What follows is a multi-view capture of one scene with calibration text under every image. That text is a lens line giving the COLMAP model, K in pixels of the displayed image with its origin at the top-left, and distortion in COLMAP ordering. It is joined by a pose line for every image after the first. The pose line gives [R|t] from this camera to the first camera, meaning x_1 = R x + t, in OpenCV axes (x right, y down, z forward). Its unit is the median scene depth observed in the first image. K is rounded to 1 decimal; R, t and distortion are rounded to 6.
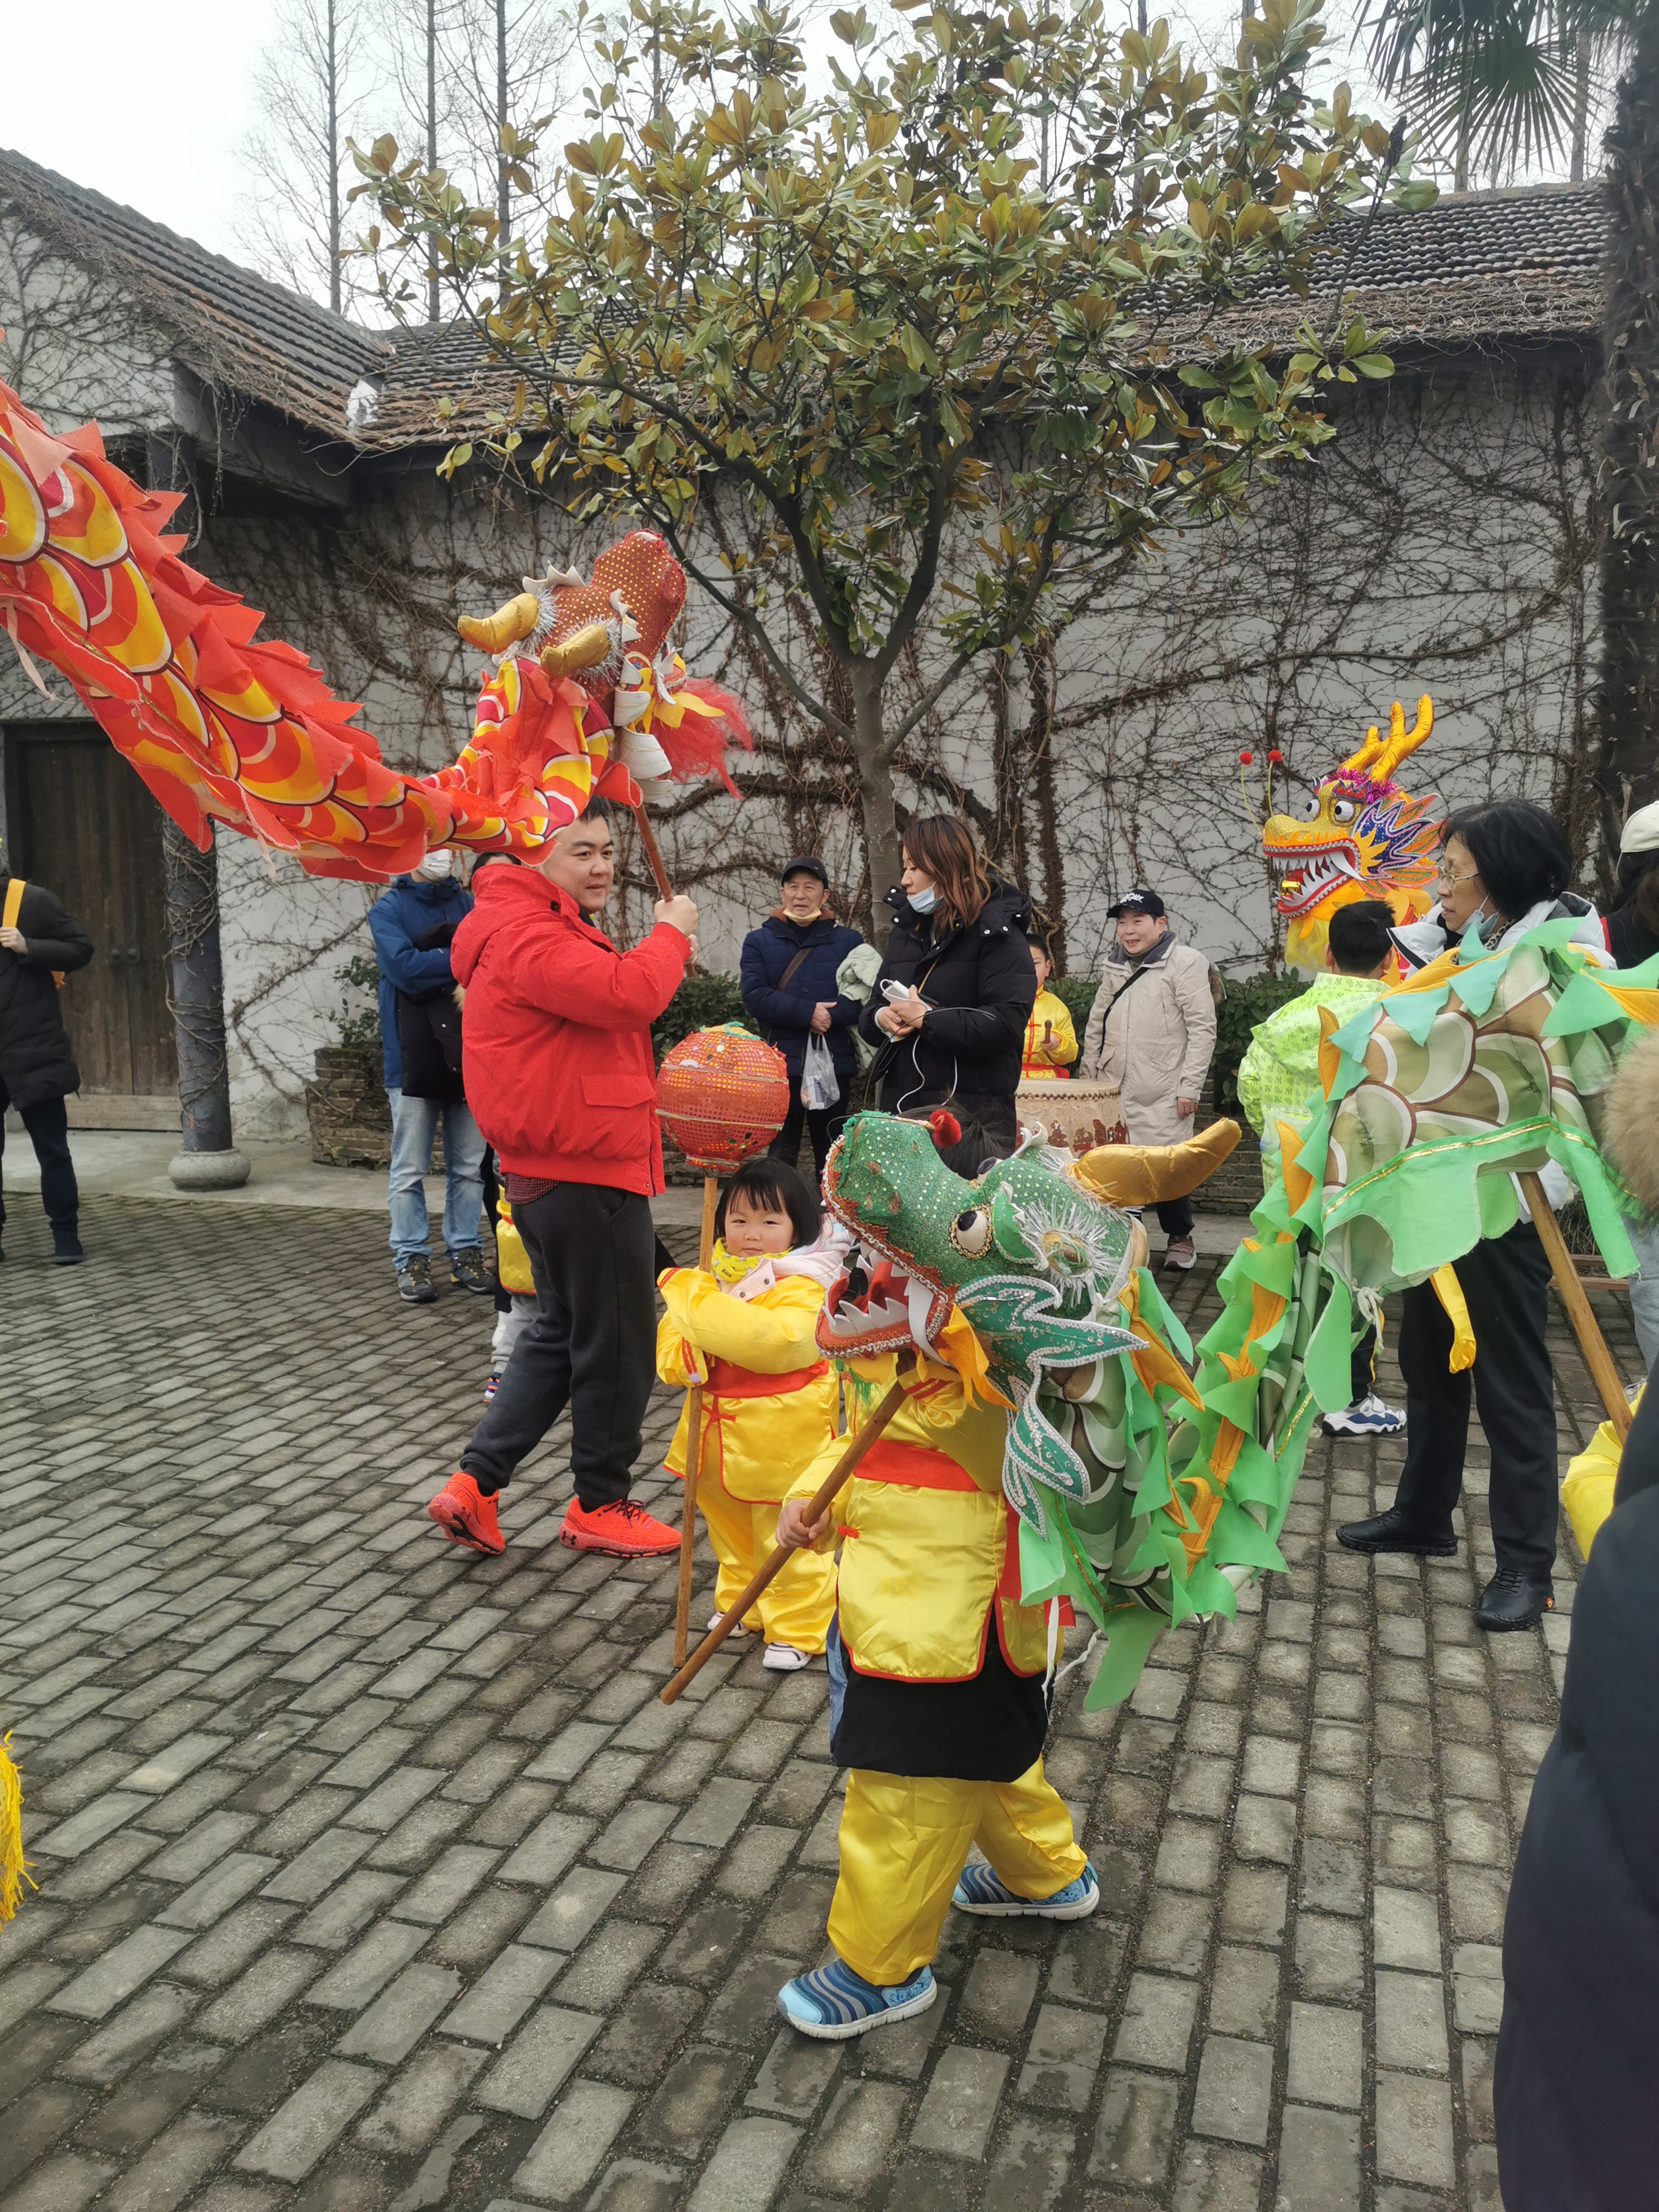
lens RADIAL K [[1743.9, 0, 827.0], [0, 1743.9, 1108.4], [0, 0, 1]] dist [0.019027, -0.036482]
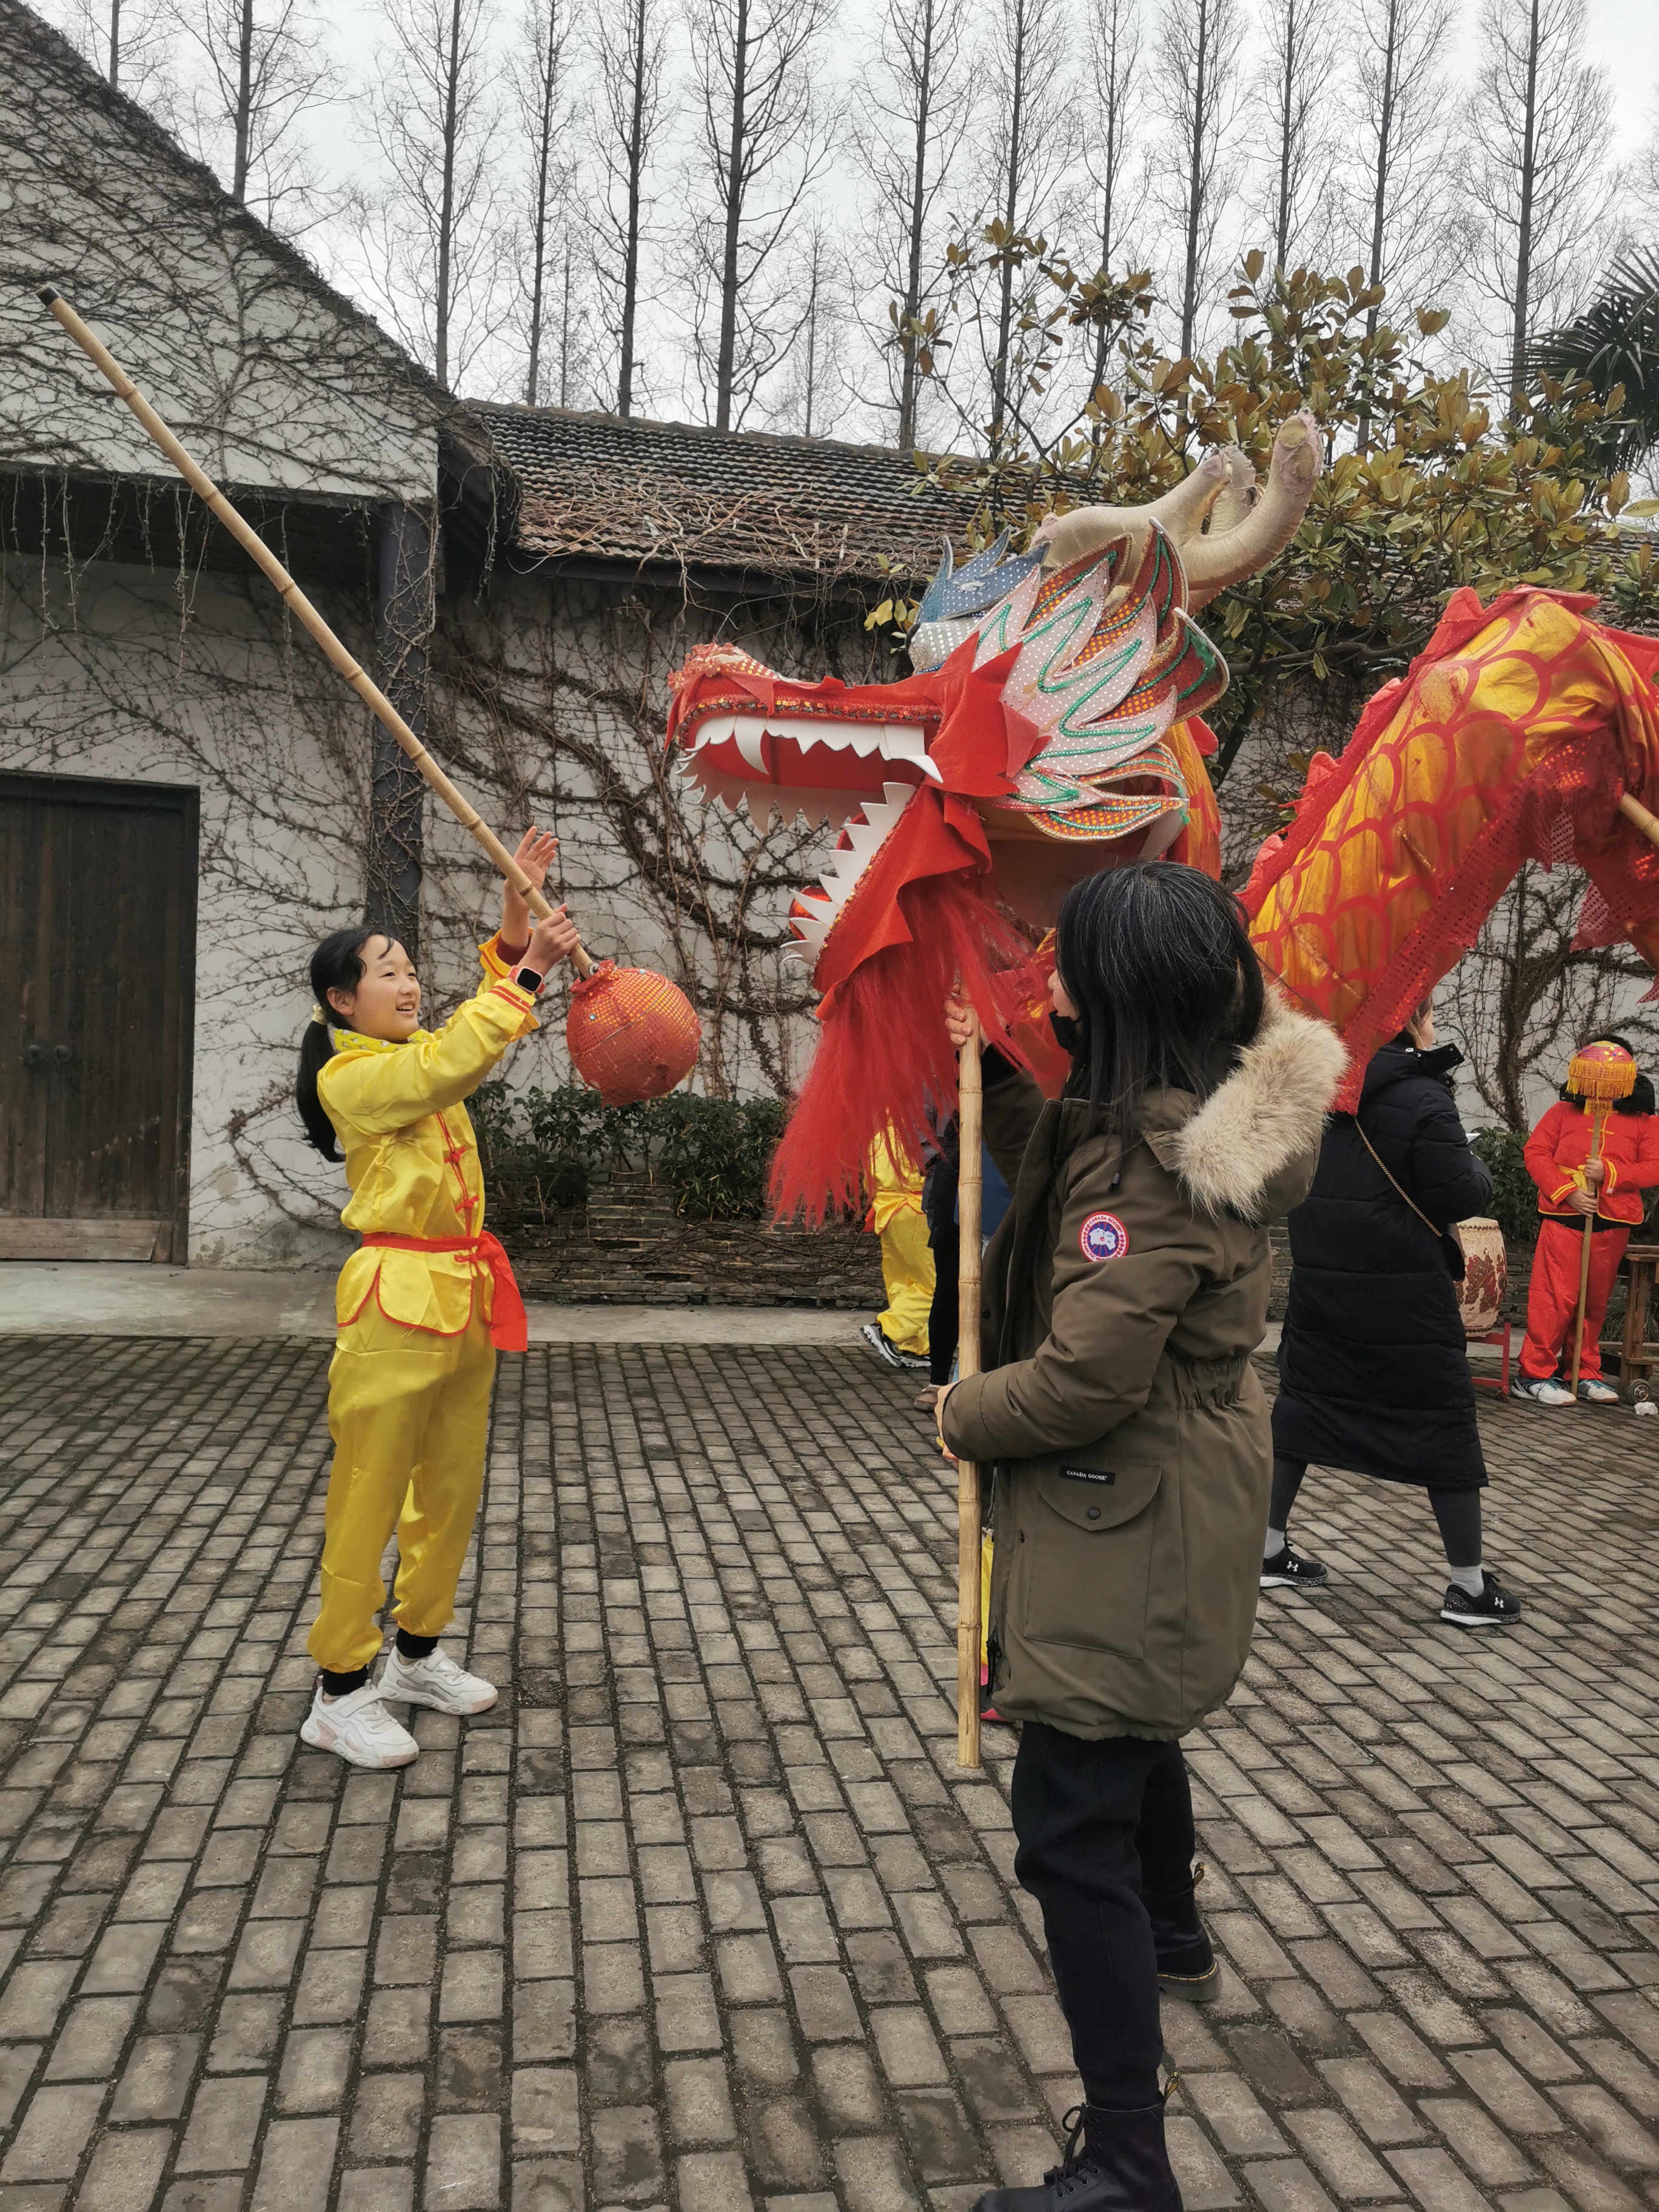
lens RADIAL K [[1743.9, 0, 831.7], [0, 1743.9, 1100.7], [0, 0, 1]] dist [0.019027, -0.036482]
pose [[0.878934, 0.031166, 0.475923, -0.605714], [-0.000294, 0.997898, -0.064804, -0.012175], [-0.476943, 0.056819, 0.877096, 0.103143]]
